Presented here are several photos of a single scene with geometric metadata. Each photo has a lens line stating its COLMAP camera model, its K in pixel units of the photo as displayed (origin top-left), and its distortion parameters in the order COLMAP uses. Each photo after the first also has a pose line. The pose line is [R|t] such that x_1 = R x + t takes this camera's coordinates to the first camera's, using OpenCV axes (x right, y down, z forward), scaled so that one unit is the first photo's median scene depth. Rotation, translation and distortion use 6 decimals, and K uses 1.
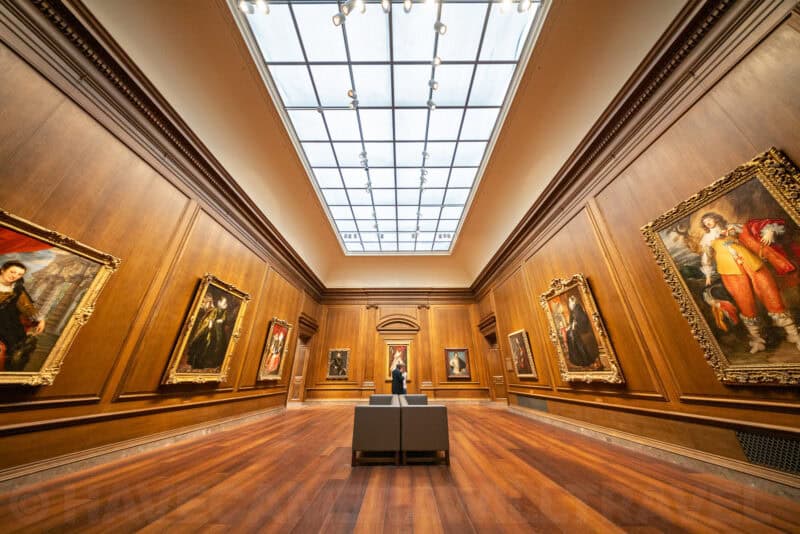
lens RADIAL K [[233.0, 0, 400.9], [0, 233.0, 268.5], [0, 0, 1]] dist [-0.000344, -0.000577]
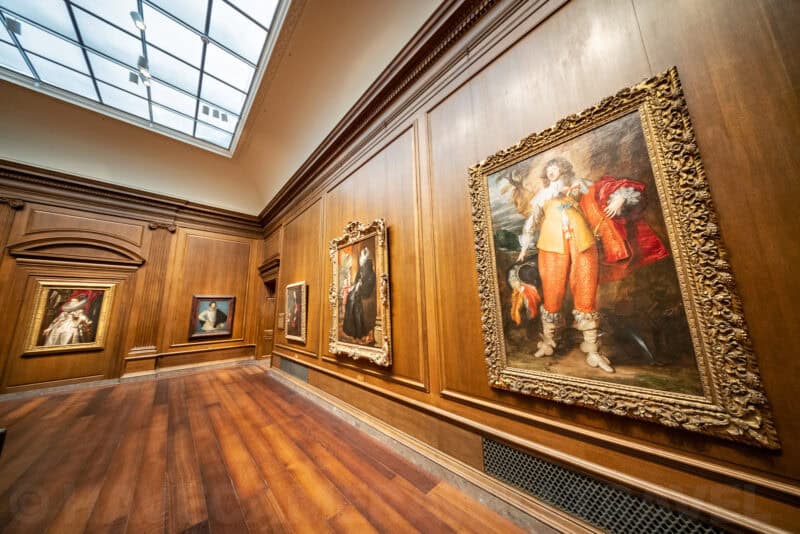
lens RADIAL K [[233.0, 0, 402.3], [0, 233.0, 265.7], [0, 0, 1]] dist [-0.000344, -0.000577]
pose [[0.703584, 0.107432, 0.702444, 0.362573], [-0.267434, 0.955863, 0.121678, 0.060376], [-0.658368, -0.273468, 0.701261, 0.467533]]
